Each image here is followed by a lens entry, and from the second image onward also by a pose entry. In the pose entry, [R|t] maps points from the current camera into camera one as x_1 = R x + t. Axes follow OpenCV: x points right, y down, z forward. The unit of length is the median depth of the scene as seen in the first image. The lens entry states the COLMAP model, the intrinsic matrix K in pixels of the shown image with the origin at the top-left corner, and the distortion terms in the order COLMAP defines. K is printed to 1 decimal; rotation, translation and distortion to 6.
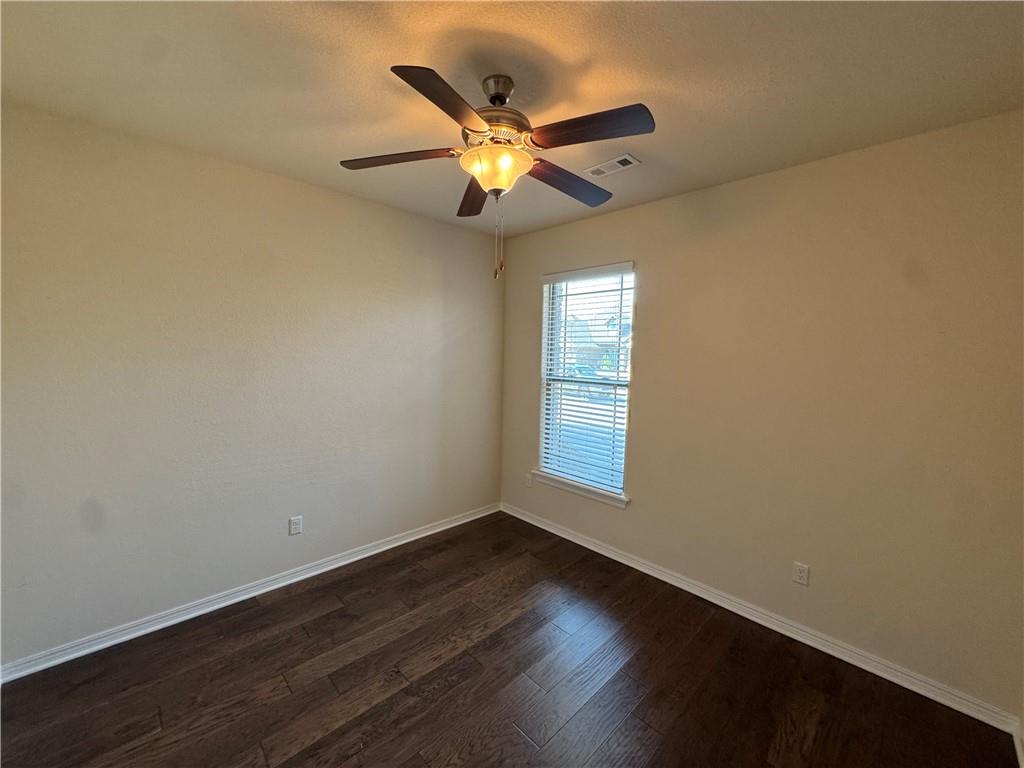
lens RADIAL K [[410.3, 0, 510.1], [0, 410.3, 385.6], [0, 0, 1]] dist [-0.002842, -0.000442]
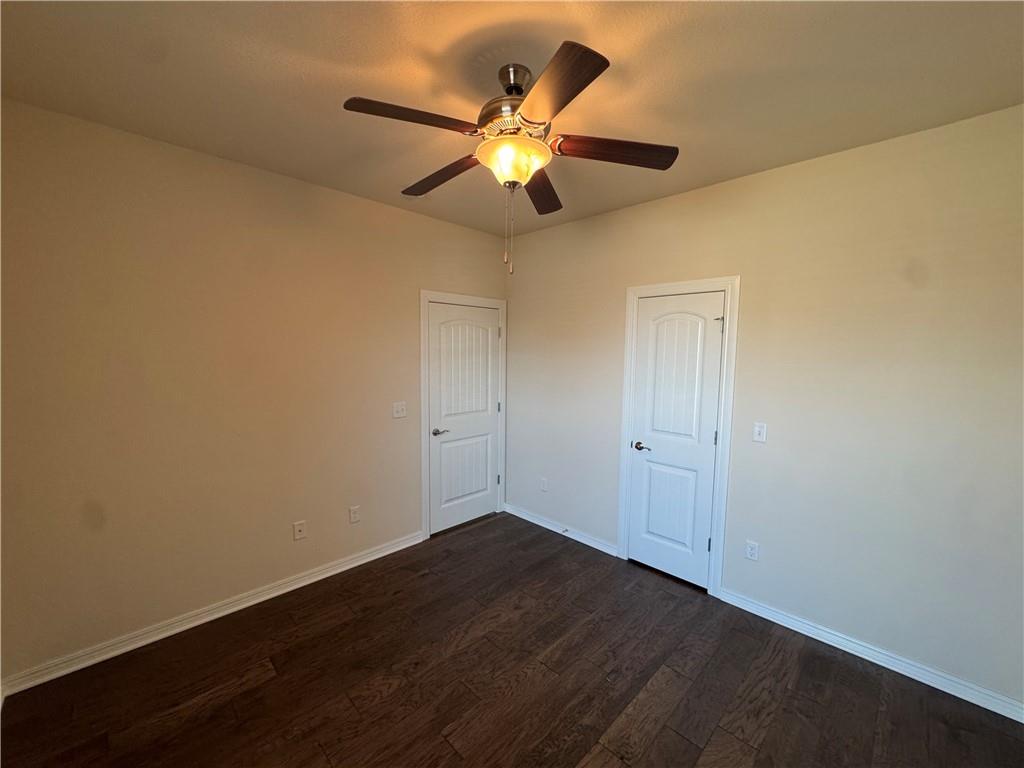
lens RADIAL K [[410.3, 0, 510.1], [0, 410.3, 385.6], [0, 0, 1]] dist [-0.002842, -0.000442]
pose [[-0.999377, -0.033166, -0.012045, -0.028023], [-0.034777, 0.983567, 0.177165, -0.166793], [0.005971, 0.177473, -0.984108, 1.920238]]
